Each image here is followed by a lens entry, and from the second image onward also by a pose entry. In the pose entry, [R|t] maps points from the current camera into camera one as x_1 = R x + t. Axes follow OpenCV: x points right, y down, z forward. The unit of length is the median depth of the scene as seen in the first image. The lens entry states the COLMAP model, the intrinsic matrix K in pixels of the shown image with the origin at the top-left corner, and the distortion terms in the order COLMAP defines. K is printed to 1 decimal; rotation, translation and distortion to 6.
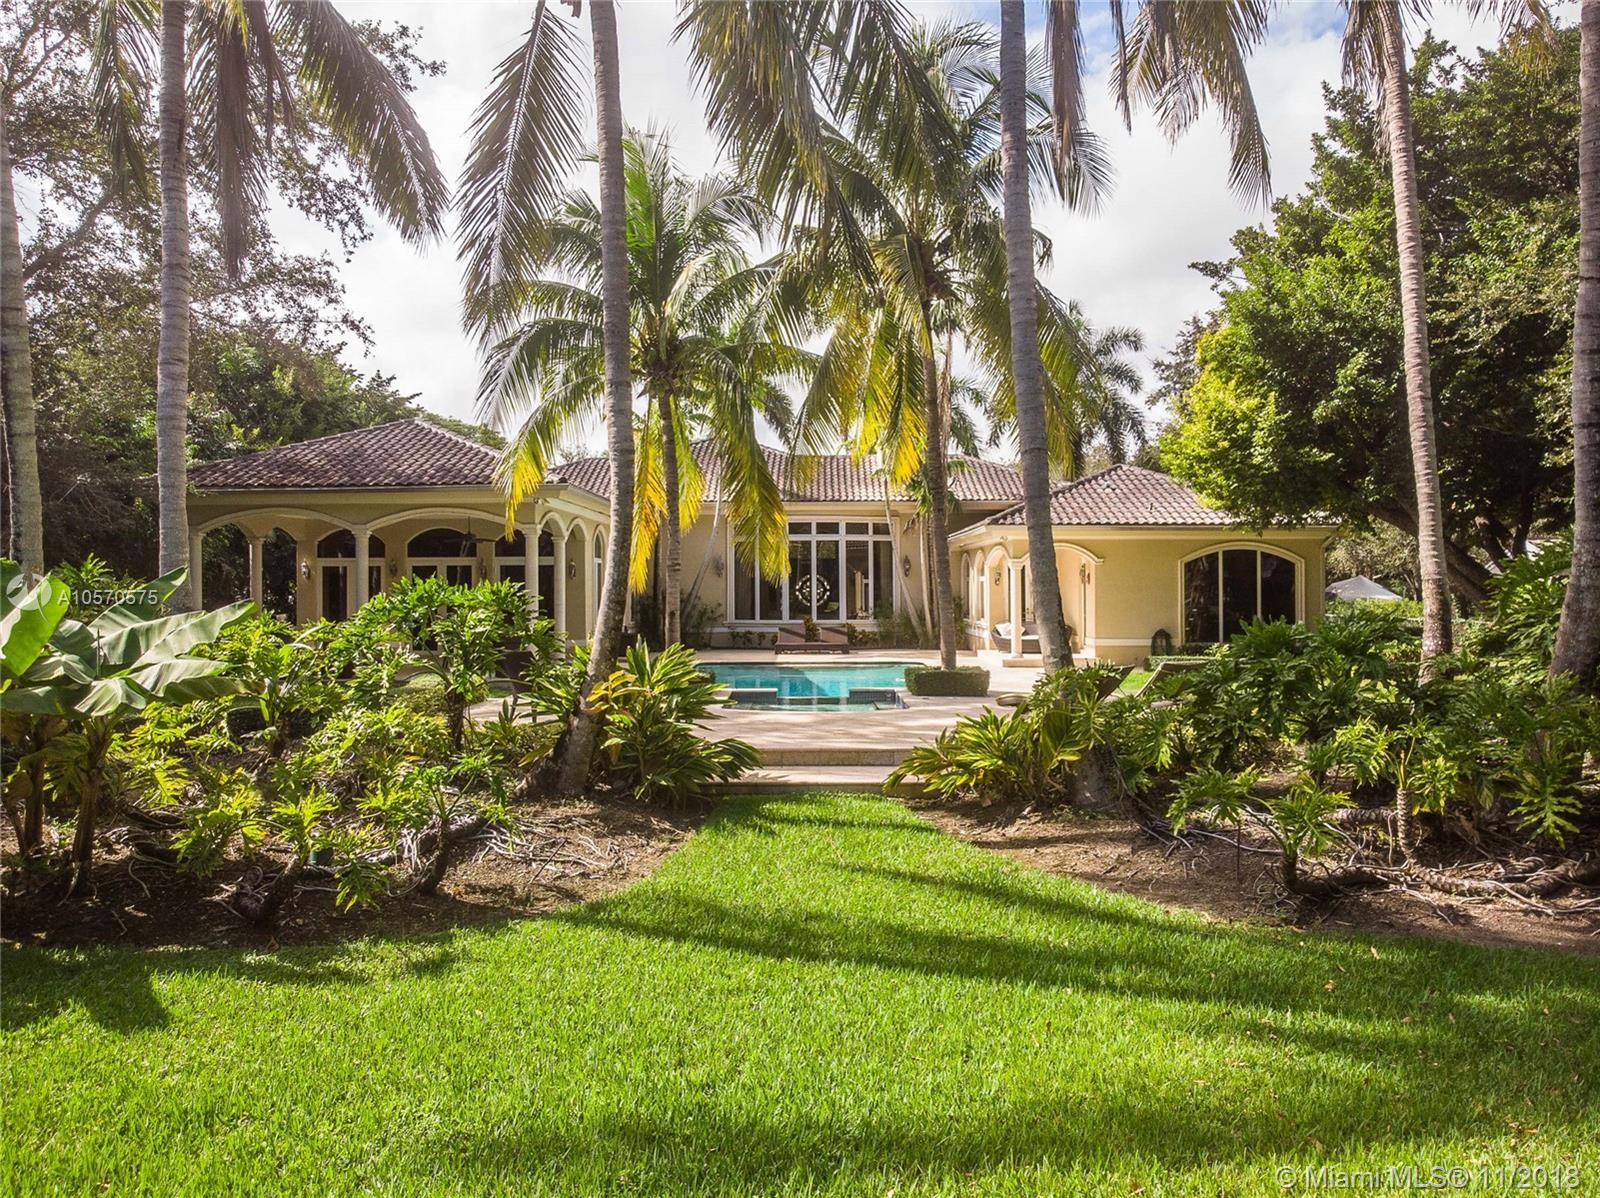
lens RADIAL K [[1126.2, 0, 800.0], [0, 1126.2, 599.0], [0, 0, 1]] dist [-0.001787, -0.128092]
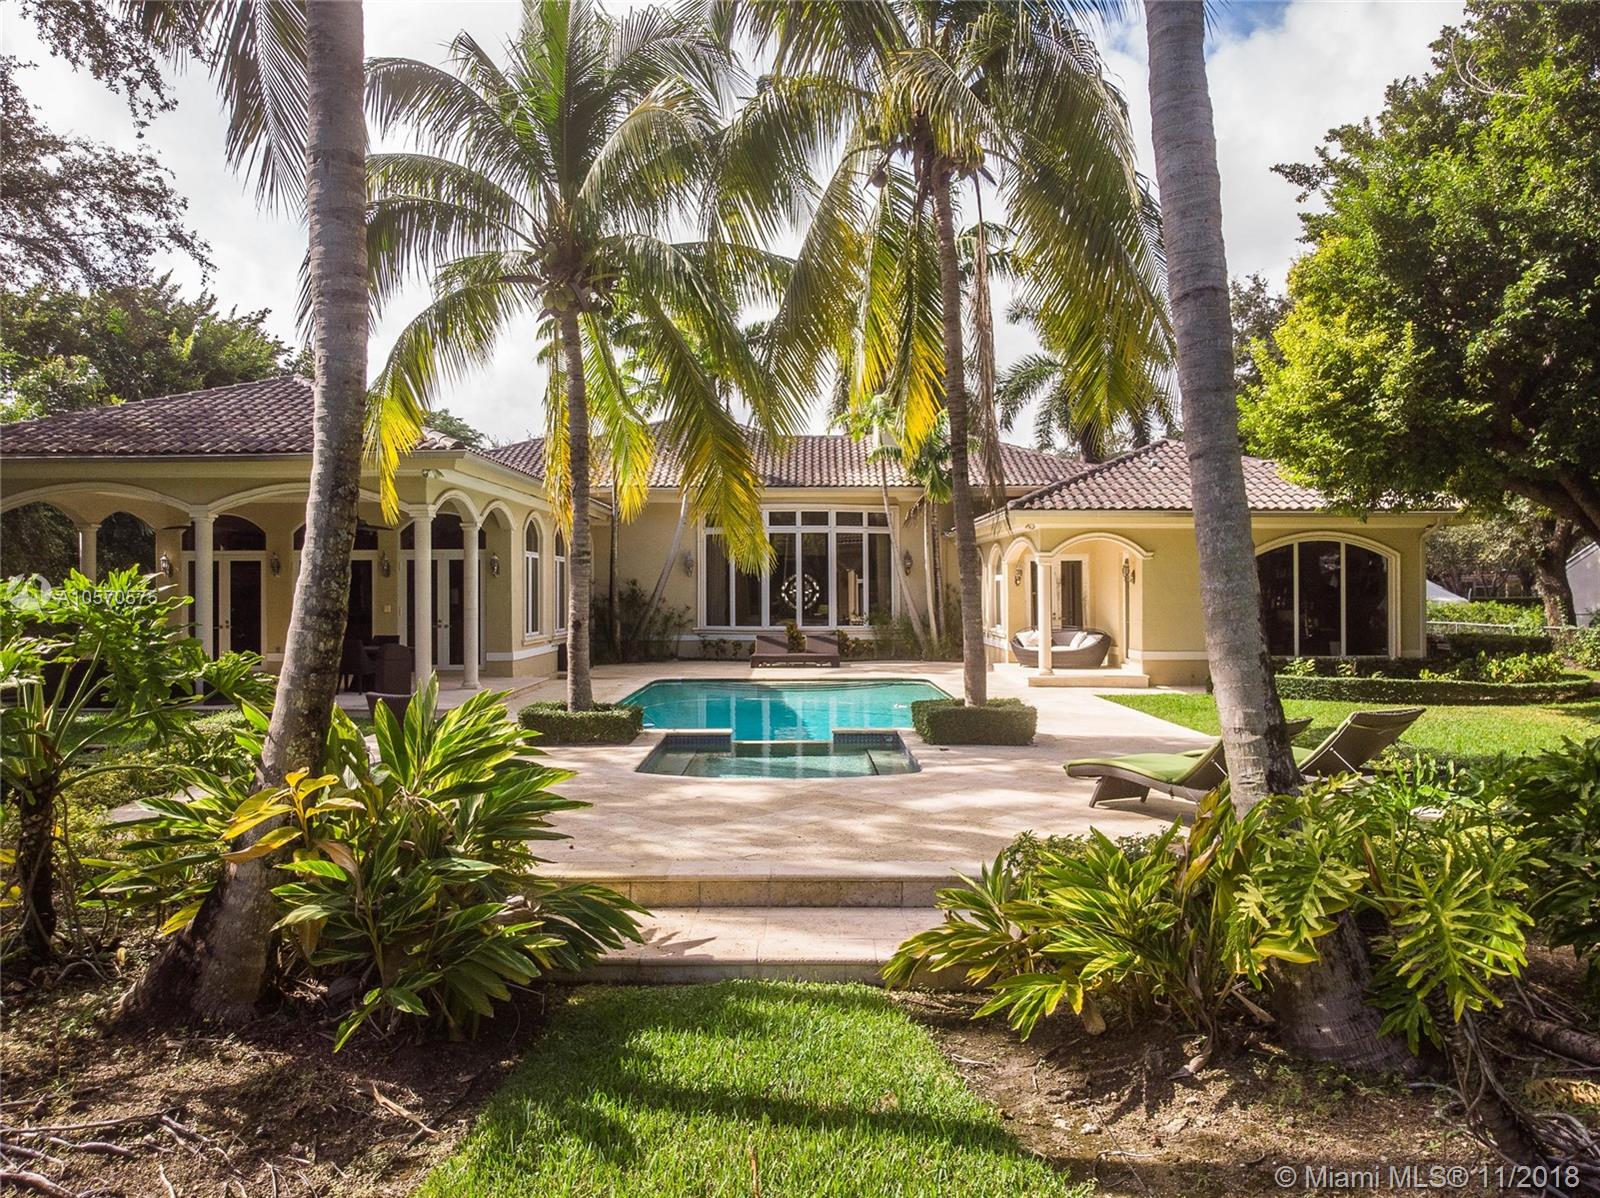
lens RADIAL K [[1126.2, 0, 800.0], [0, 1126.2, 599.0], [0, 0, 1]] dist [-0.001787, -0.128092]
pose [[0.999994, 0.000415, 0.003562, 0.013293], [-0.000410, 0.999999, -0.001421, -0.000875], [-0.003563, 0.001419, 0.999993, 0.192893]]
